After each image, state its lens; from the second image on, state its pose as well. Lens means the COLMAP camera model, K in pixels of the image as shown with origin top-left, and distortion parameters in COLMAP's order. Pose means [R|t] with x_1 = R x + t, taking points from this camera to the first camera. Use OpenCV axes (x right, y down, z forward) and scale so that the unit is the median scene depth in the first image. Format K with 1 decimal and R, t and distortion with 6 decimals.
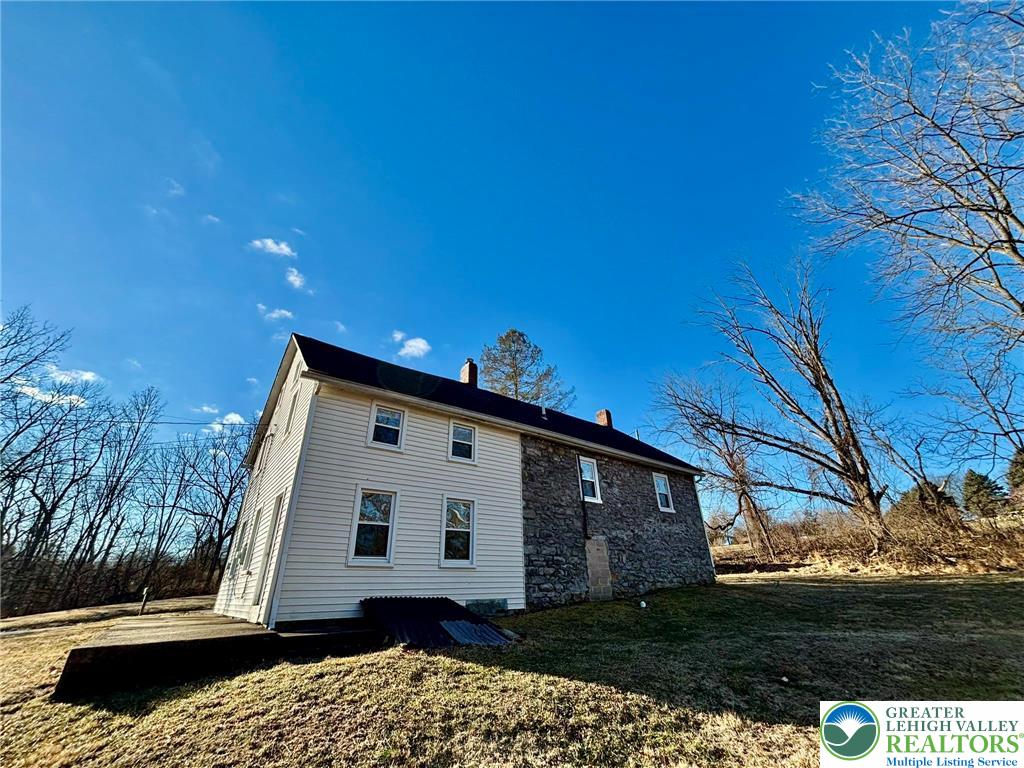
lens RADIAL K [[411.5, 0, 511.2], [0, 411.5, 387.0], [0, 0, 1]] dist [-0.000084, 0.000748]
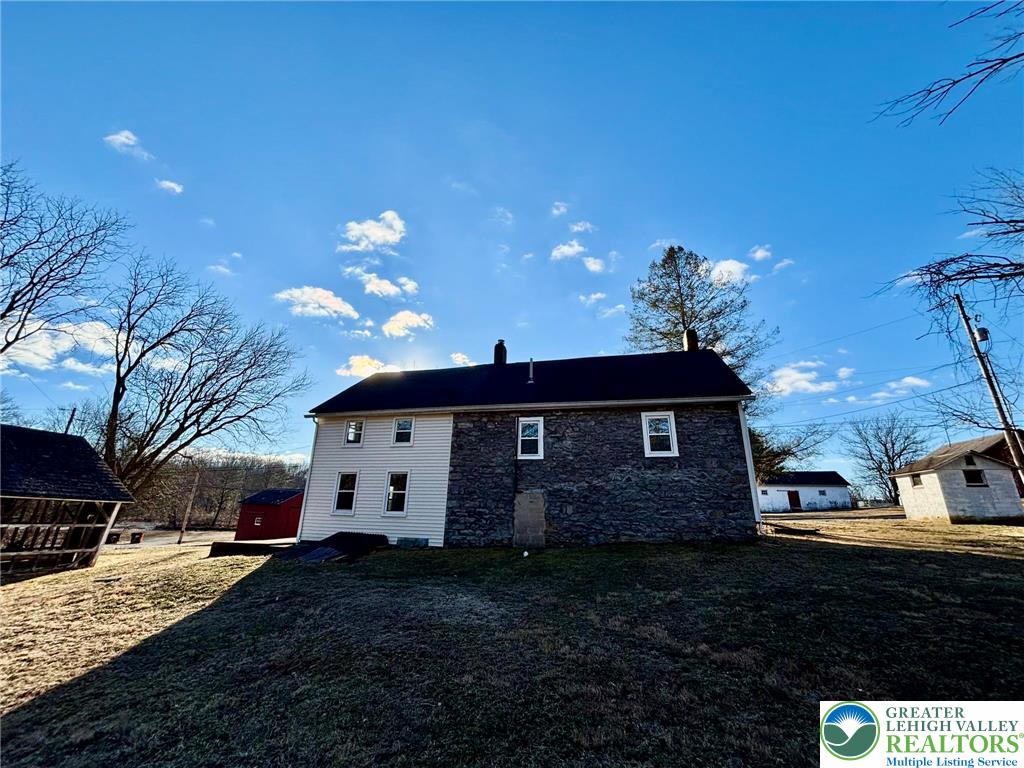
lens RADIAL K [[411.5, 0, 512.0], [0, 411.5, 380.7], [0, 0, 1]] dist [-0.000084, 0.000748]
pose [[0.617277, -0.230068, -0.752355, 1.078308], [0.306224, 0.951135, -0.039610, 0.121808], [0.724704, -0.205938, 0.657566, 0.326078]]
